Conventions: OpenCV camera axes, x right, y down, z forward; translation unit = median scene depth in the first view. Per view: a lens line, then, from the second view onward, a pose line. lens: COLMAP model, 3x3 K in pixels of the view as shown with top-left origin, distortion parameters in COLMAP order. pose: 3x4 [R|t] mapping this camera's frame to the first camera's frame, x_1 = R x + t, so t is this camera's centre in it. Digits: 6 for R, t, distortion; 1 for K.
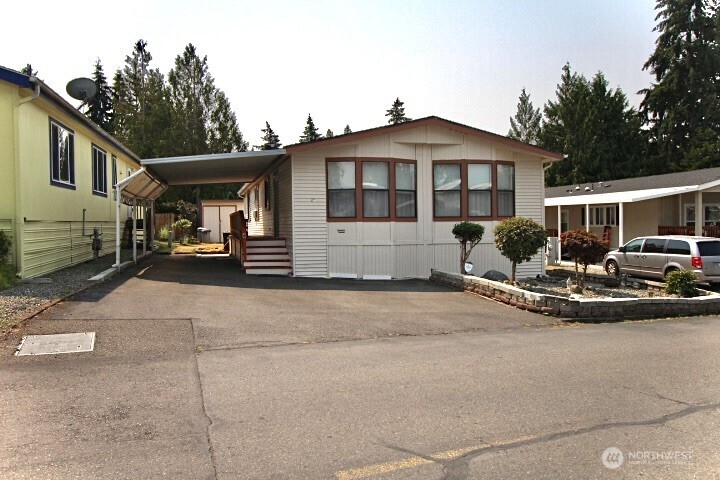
lens RADIAL K [[599.8, 0, 358.1], [0, 599.8, 242.3], [0, 0, 1]] dist [-0.011265, 0.053027]
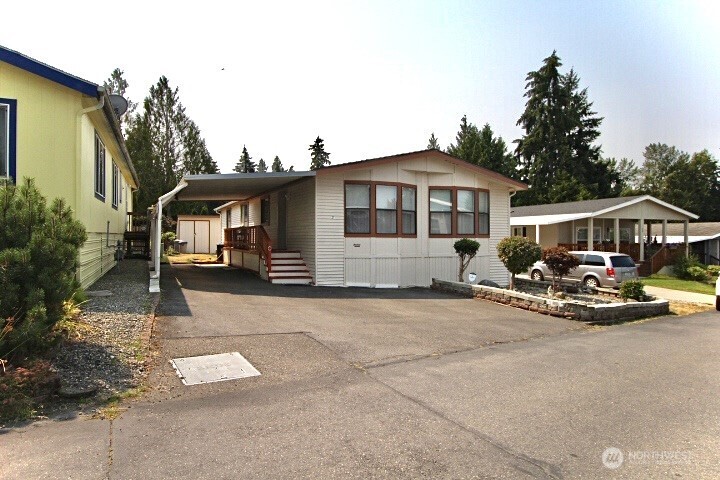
lens RADIAL K [[479.8, 0, 359.1], [0, 479.8, 239.9], [0, 0, 1]] dist [0.009961, -0.001338]
pose [[0.979922, 0.013397, 0.198930, -0.170921], [-0.008058, 0.999586, -0.027621, -0.003188], [-0.199218, 0.025463, 0.979624, 0.091069]]
